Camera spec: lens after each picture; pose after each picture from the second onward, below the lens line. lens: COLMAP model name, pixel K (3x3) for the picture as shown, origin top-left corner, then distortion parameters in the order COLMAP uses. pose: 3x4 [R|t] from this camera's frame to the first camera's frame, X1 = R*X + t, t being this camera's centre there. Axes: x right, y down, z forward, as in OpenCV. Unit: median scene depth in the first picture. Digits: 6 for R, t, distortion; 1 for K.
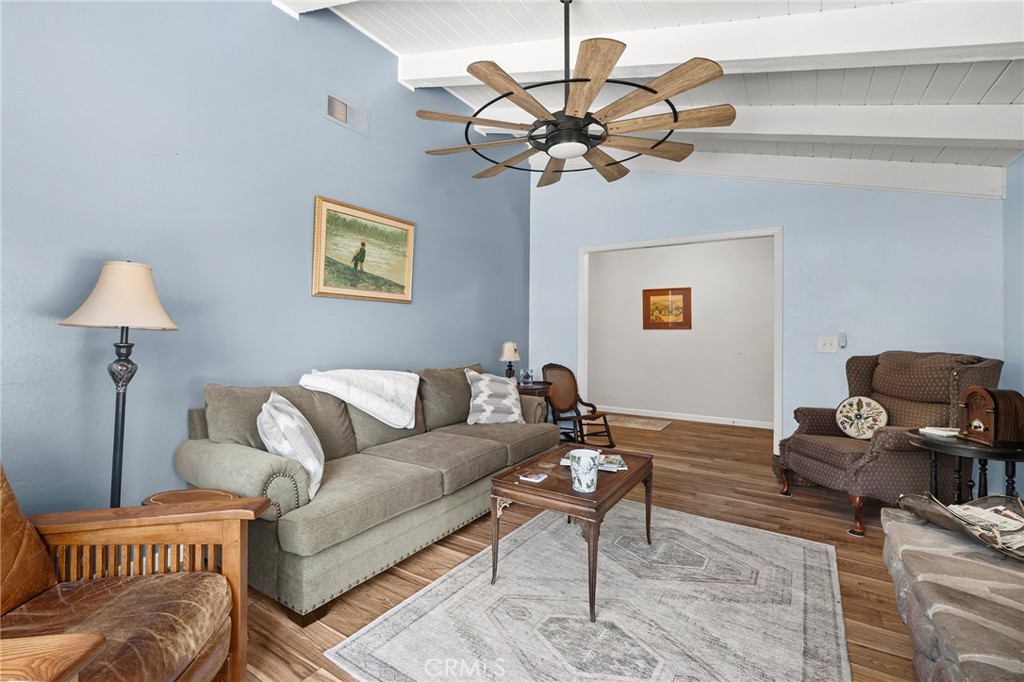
lens RADIAL K [[460.3, 0, 506.2], [0, 460.3, 333.2], [0, 0, 1]] dist [0.002214, 0.000003]
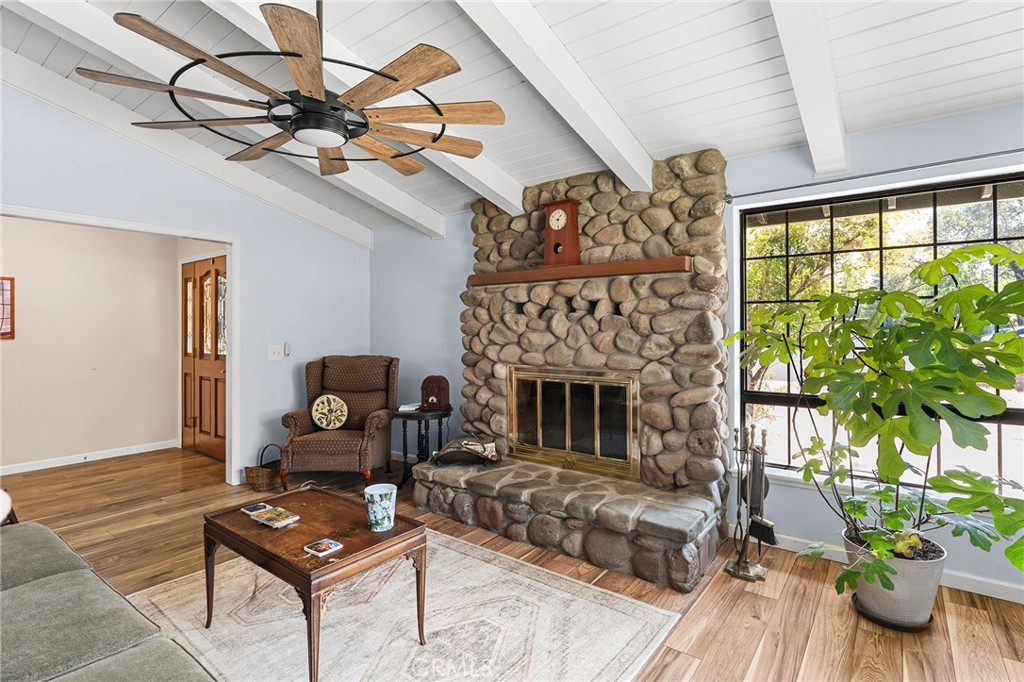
lens RADIAL K [[494.1, 0, 507.1], [0, 494.1, 335.1], [0, 0, 1]] dist [-0.002801, -0.000127]
pose [[0.094501, -0.020678, 0.995310, -0.493285], [0.010551, 0.999749, 0.019768, -0.042053], [-0.995469, 0.008634, 0.094696, 0.405842]]
